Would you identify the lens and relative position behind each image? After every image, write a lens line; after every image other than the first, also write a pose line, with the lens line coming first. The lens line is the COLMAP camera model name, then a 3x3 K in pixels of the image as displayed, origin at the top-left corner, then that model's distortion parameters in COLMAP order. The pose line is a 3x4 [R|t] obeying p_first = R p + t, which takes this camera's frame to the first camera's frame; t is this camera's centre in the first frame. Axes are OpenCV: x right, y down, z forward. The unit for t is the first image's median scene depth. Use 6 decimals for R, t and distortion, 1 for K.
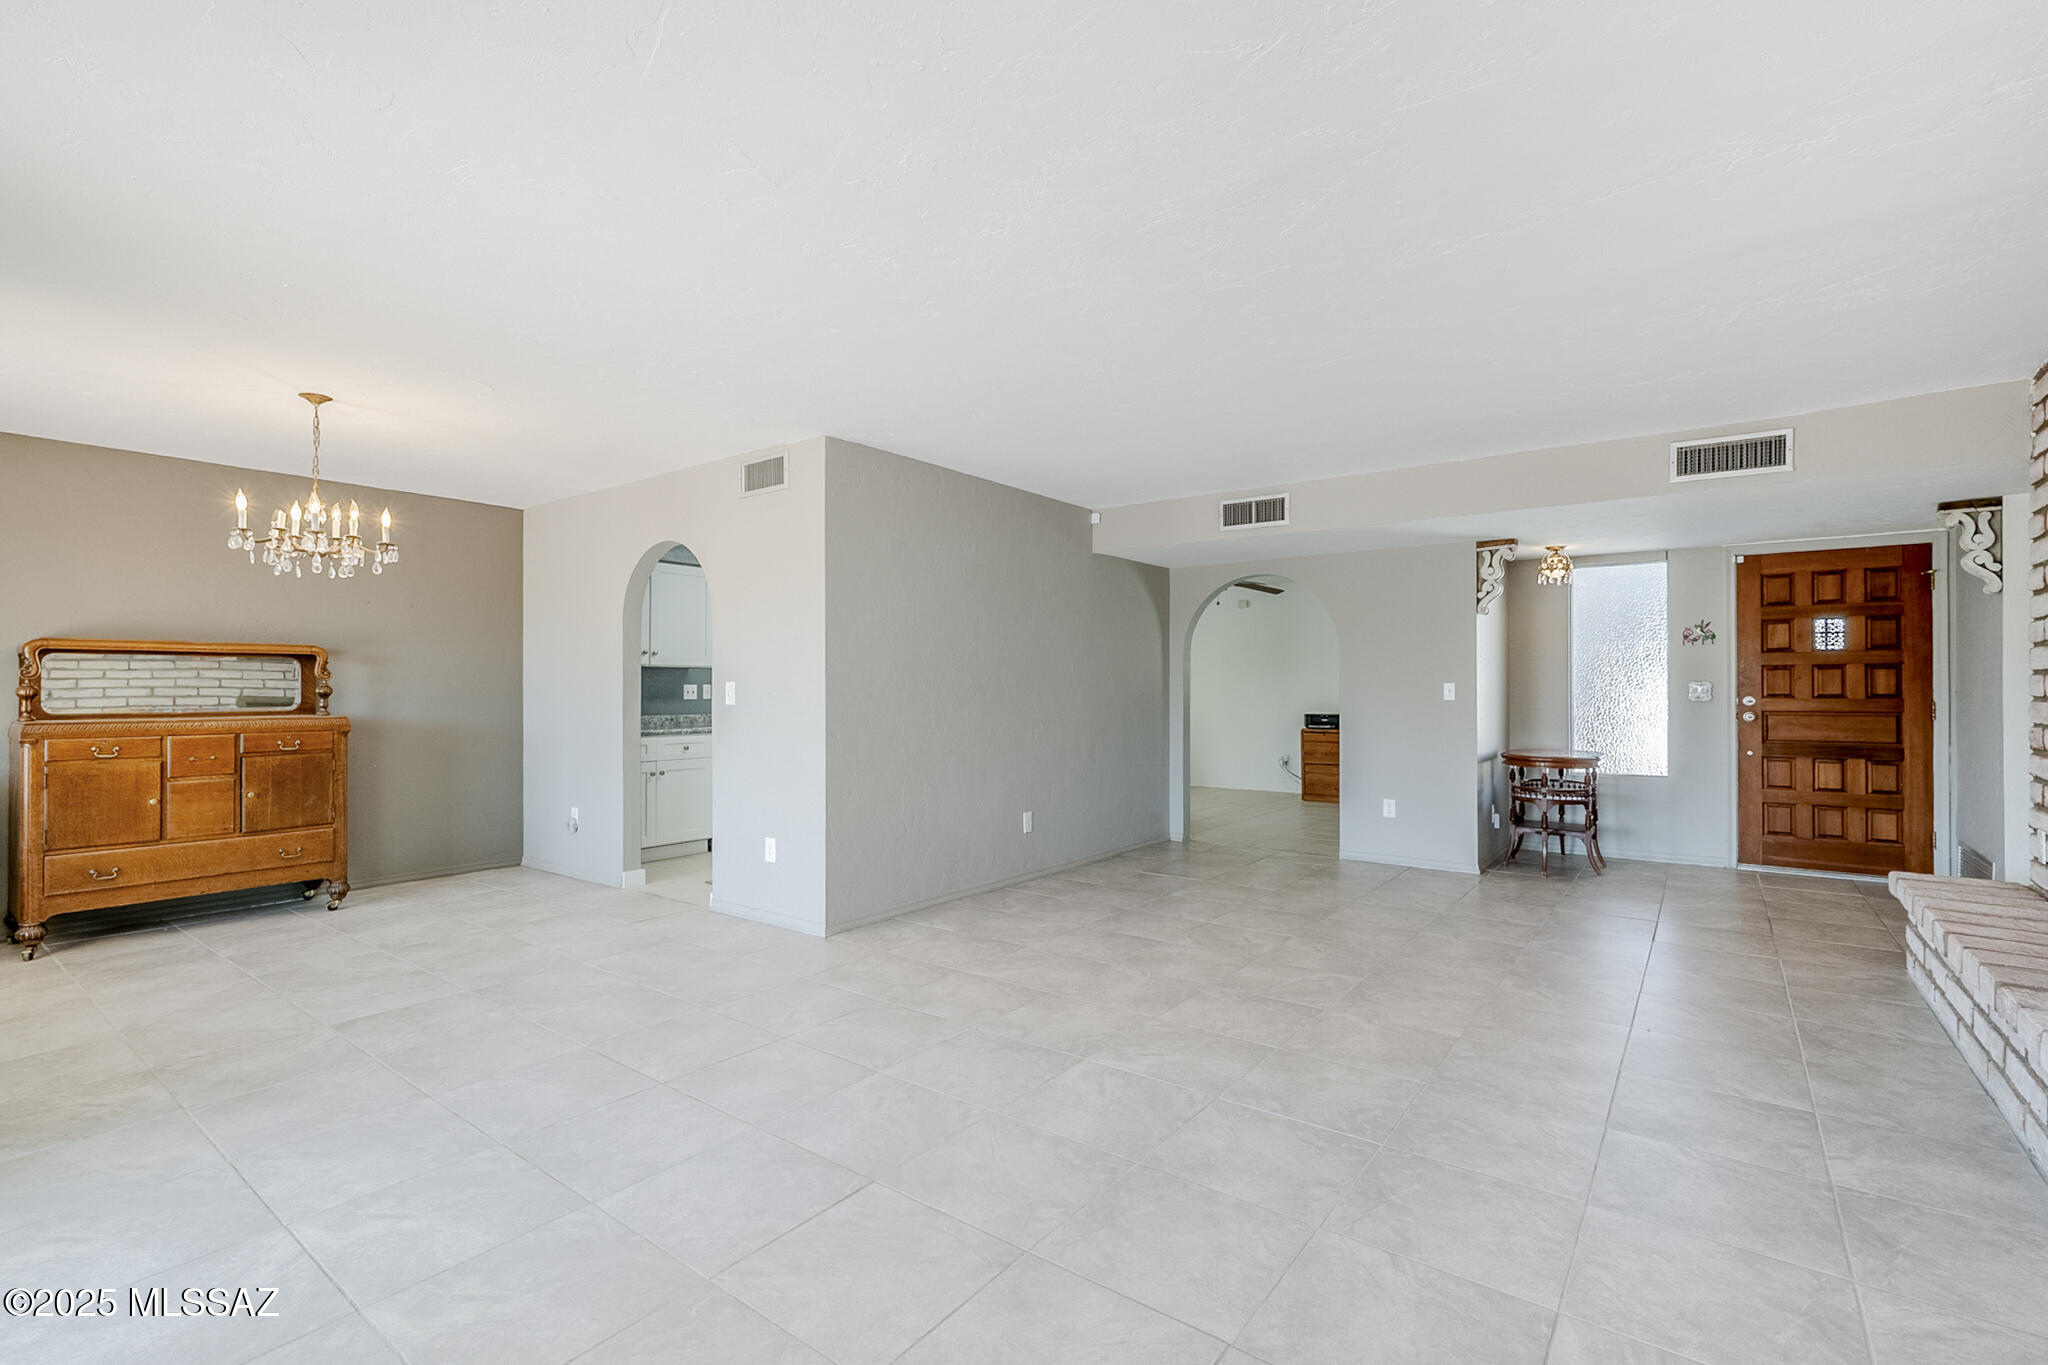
lens RADIAL K [[932.8, 0, 993.1], [0, 932.8, 693.8], [0, 0, 1]] dist [-0.005117, 0.000738]
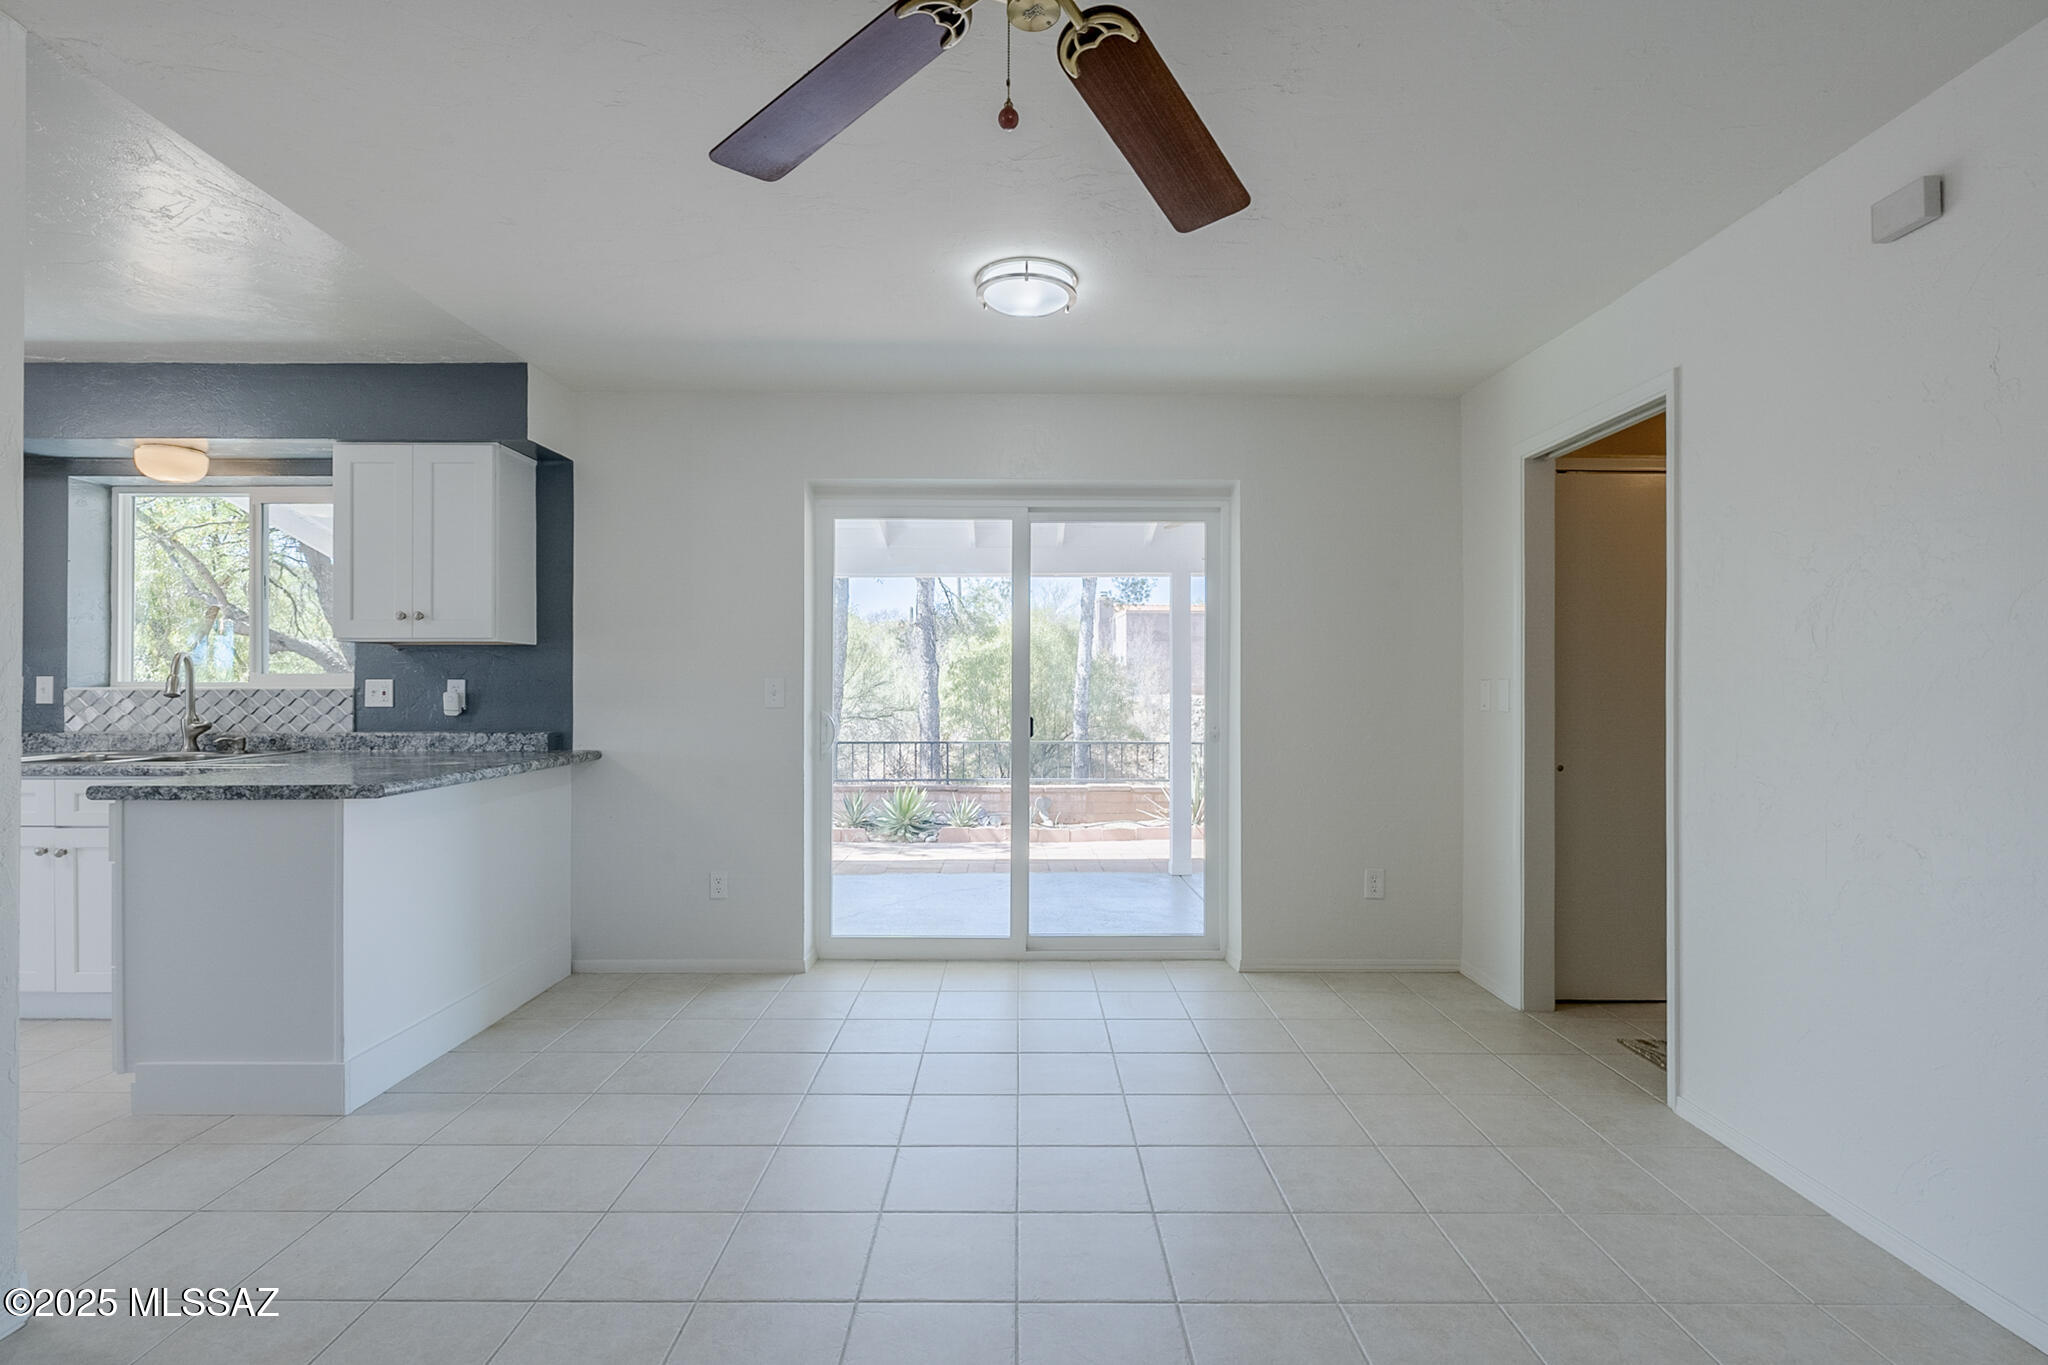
lens RADIAL K [[932.8, 0, 1013.9], [0, 932.8, 681.8], [0, 0, 1]] dist [-0.005117, 0.000738]
pose [[0.618589, -0.005471, -0.785695, 0.757649], [-0.002796, 0.999954, -0.009164, -0.005241], [0.785709, 0.007865, 0.618546, 1.929377]]
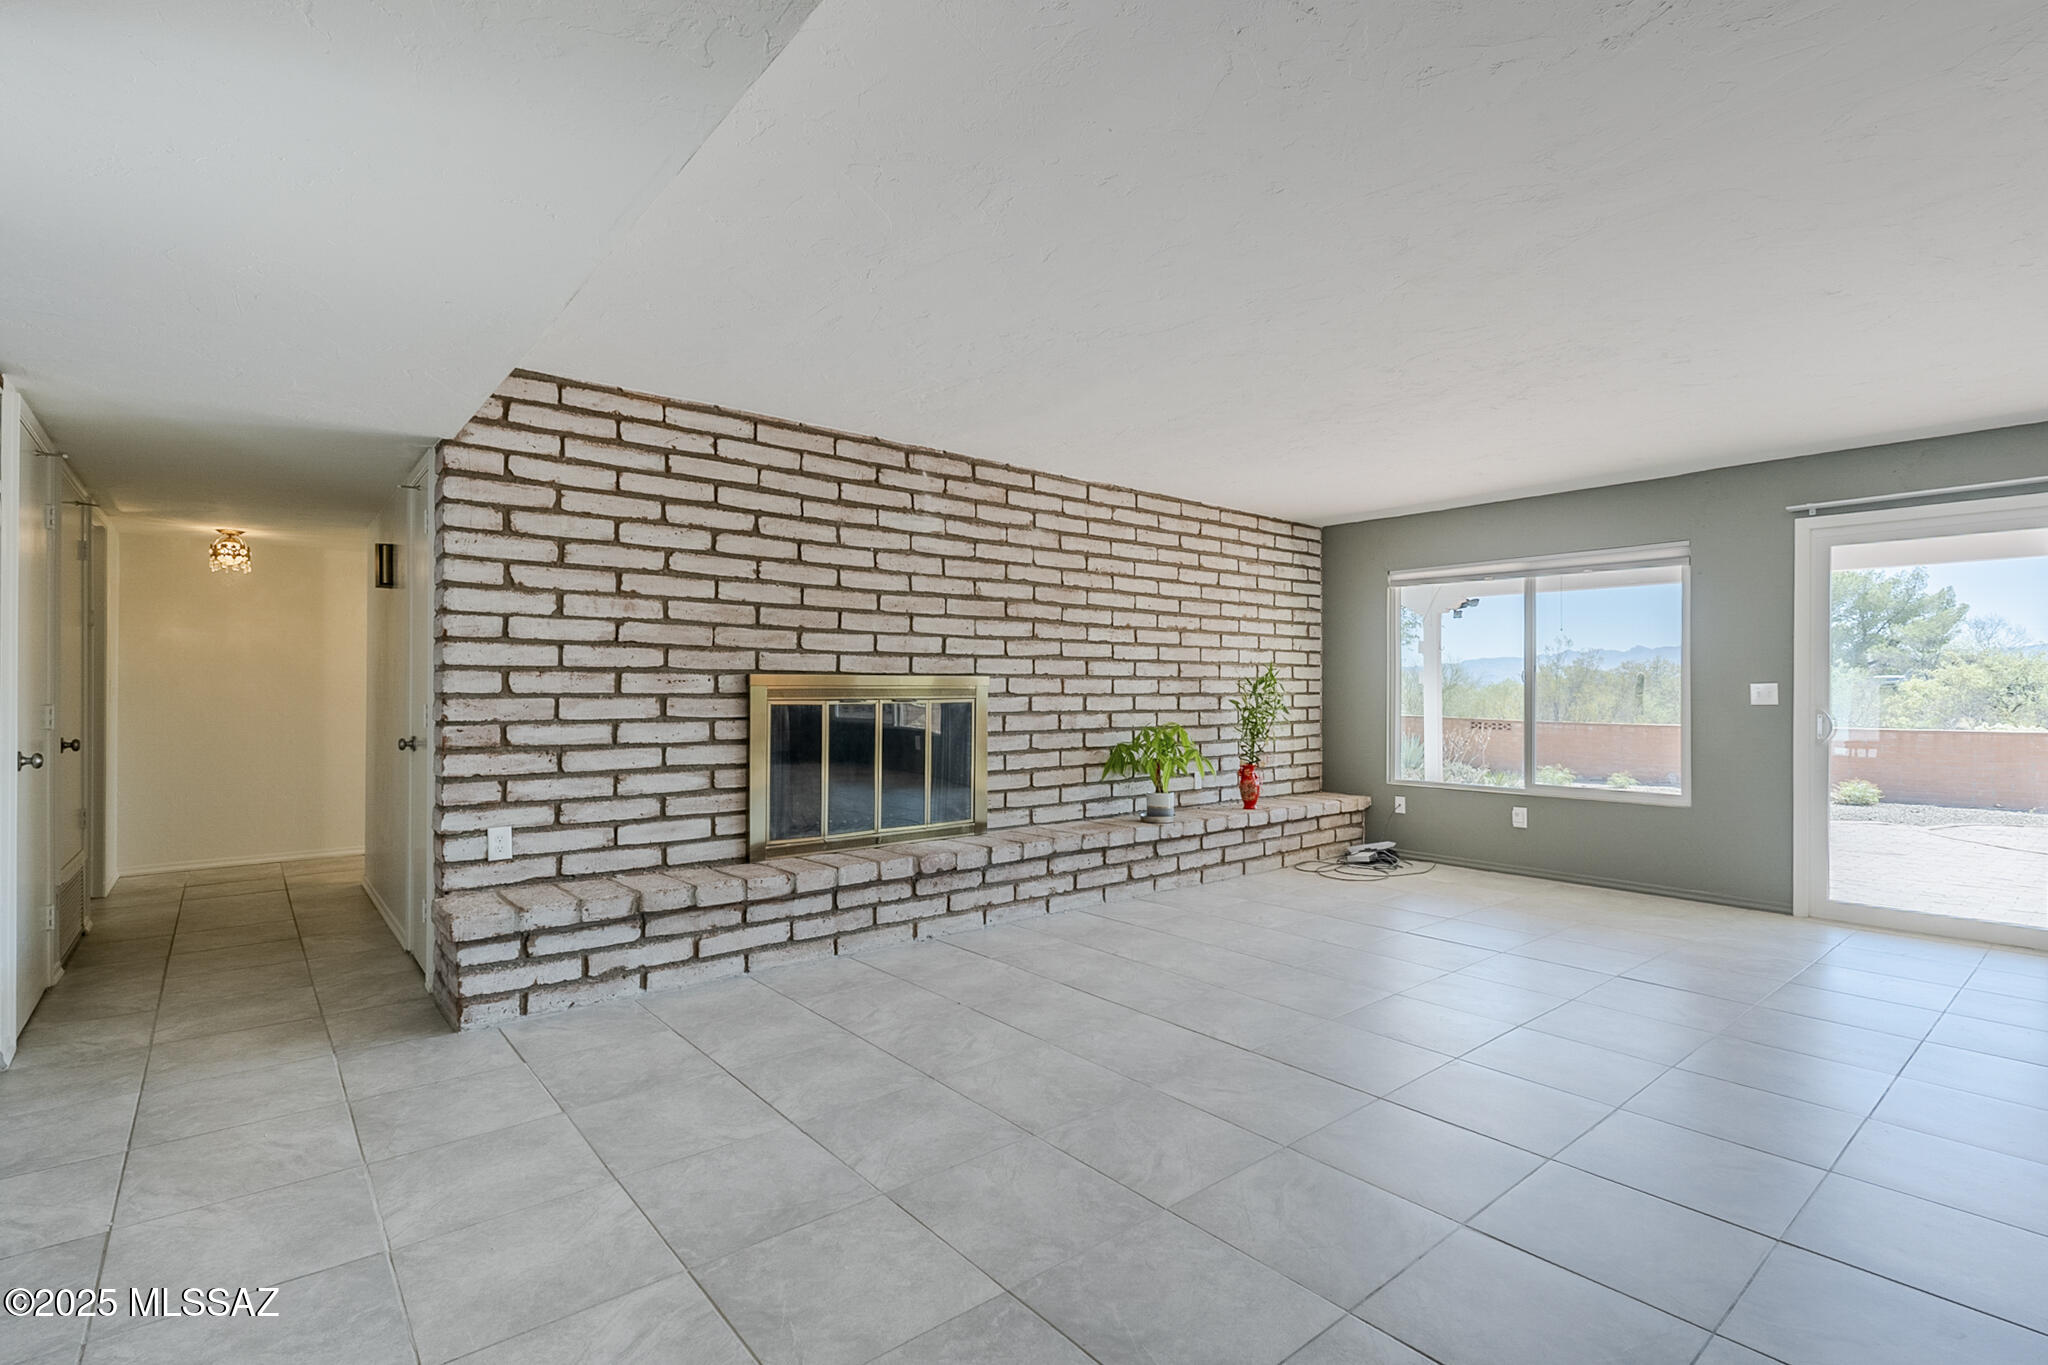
lens RADIAL K [[932.8, 0, 1021.2], [0, 932.8, 685.4], [0, 0, 1]] dist [-0.005117, 0.000738]
pose [[-0.977672, -0.000474, 0.210138, 0.307464], [-0.000228, 0.999999, 0.001195, -0.004620], [-0.210138, 0.001120, -0.977671, 1.528793]]
